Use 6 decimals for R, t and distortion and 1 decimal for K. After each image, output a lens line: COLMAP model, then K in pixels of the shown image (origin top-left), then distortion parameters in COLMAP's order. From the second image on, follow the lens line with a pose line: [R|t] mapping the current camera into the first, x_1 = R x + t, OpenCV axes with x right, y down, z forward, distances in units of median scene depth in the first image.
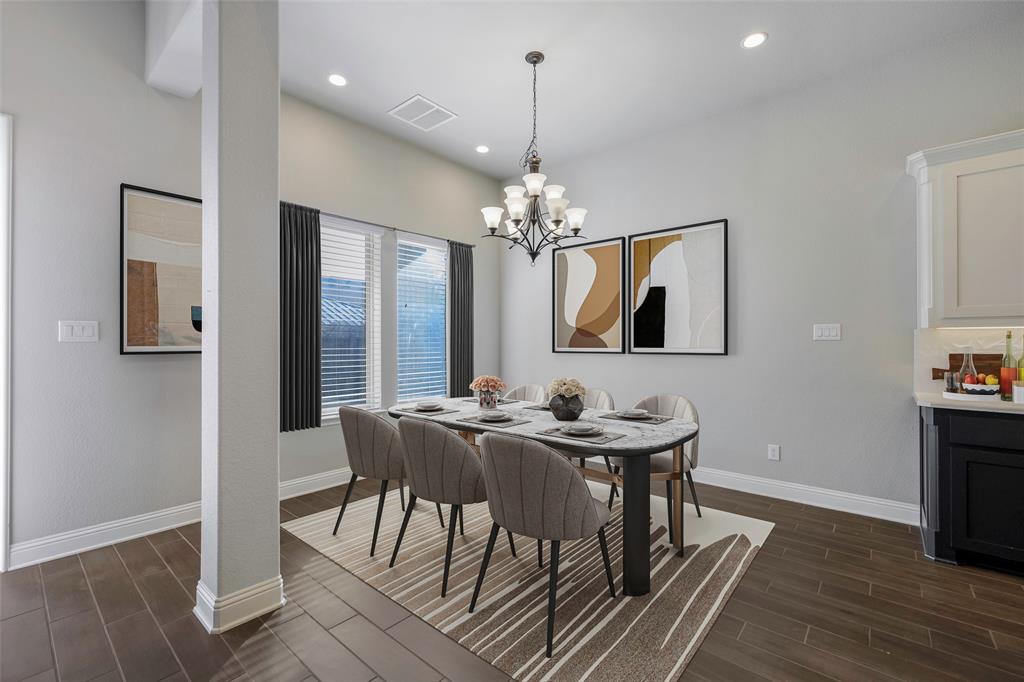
lens RADIAL K [[439.1, 0, 496.7], [0, 439.1, 341.4], [0, 0, 1]] dist [0.006839, -0.000566]
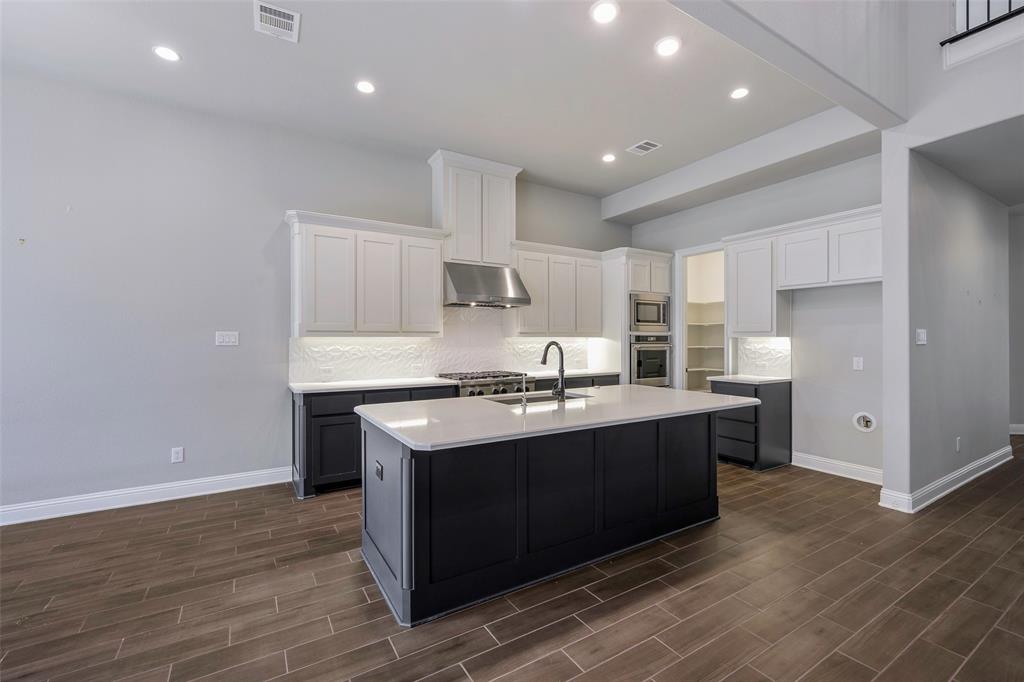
lens RADIAL K [[439.1, 0, 521.1], [0, 439.1, 335.9], [0, 0, 1]] dist [0.006839, -0.000566]
pose [[0.293155, 0.009701, 0.956016, -0.156770], [-0.001077, 0.999951, -0.009817, -0.021737], [-0.956064, 0.001848, 0.293151, -0.088972]]
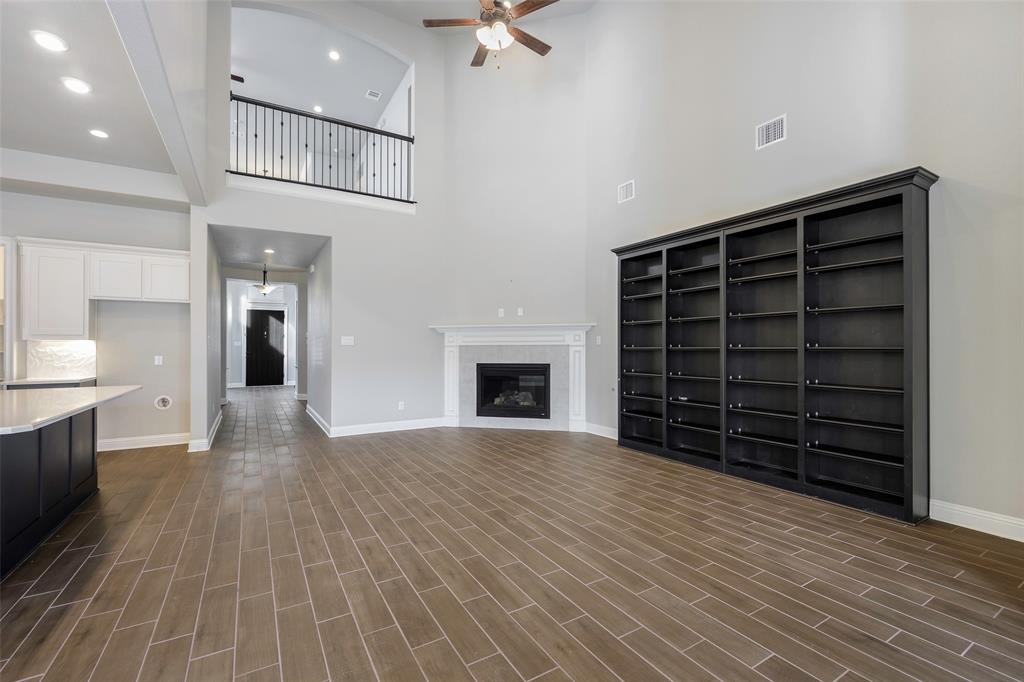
lens RADIAL K [[439.1, 0, 513.4], [0, 439.1, 342.1], [0, 0, 1]] dist [0.006839, -0.000566]
pose [[-0.949957, 0.006106, 0.312323, -0.598094], [0.003427, 0.999952, -0.009124, -0.003071], [-0.312363, -0.007597, -0.949932, 0.708929]]
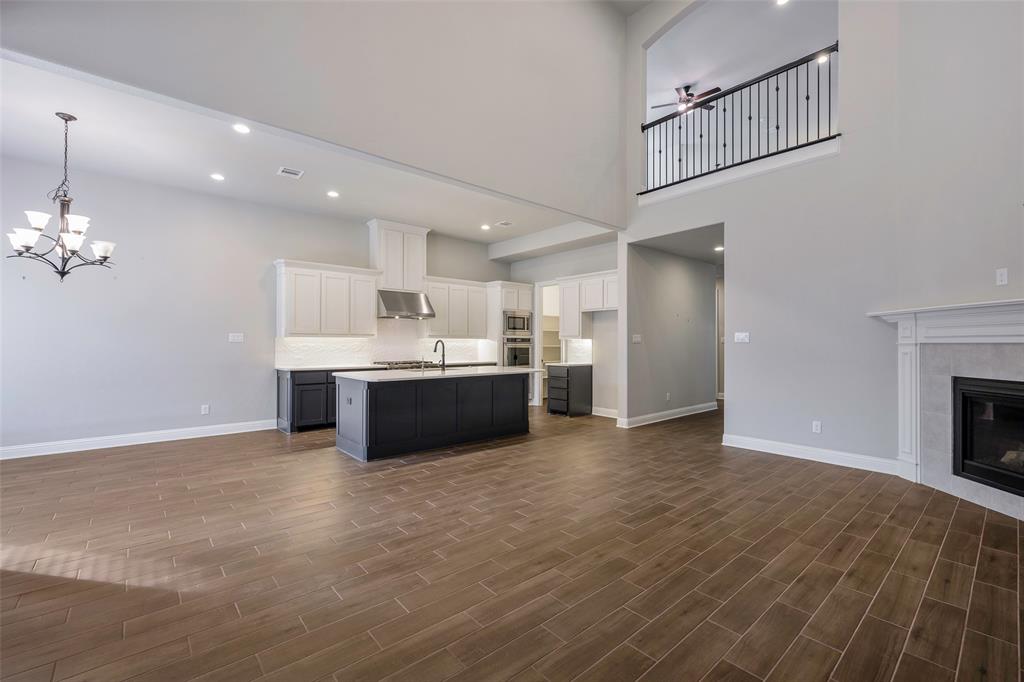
lens RADIAL K [[439.1, 0, 530.0], [0, 439.1, 338.6], [0, 0, 1]] dist [0.006839, -0.000566]
pose [[0.117916, 0.013314, 0.992934, -1.151878], [-0.004097, 0.999908, -0.012921, 0.000525], [-0.993015, -0.002545, 0.117960, -0.535327]]
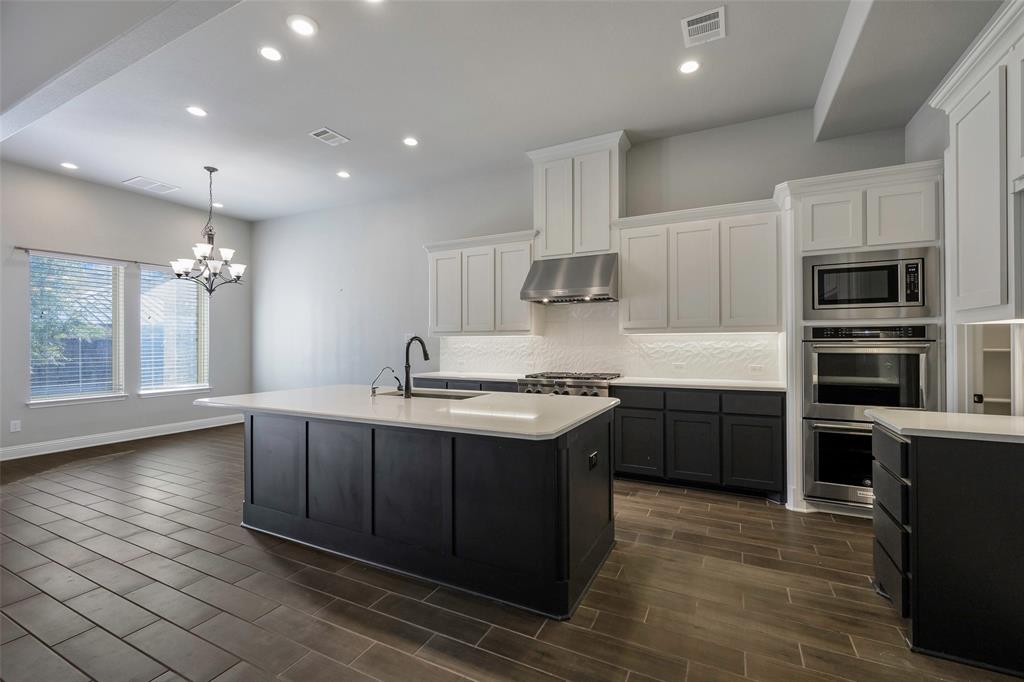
lens RADIAL K [[439.1, 0, 504.6], [0, 439.1, 336.6], [0, 0, 1]] dist [0.006839, -0.000566]
pose [[0.969246, -0.008602, 0.245945, 0.851638], [0.009363, 0.999954, -0.001924, -0.025936], [-0.245917, 0.004168, 0.969282, -0.945178]]
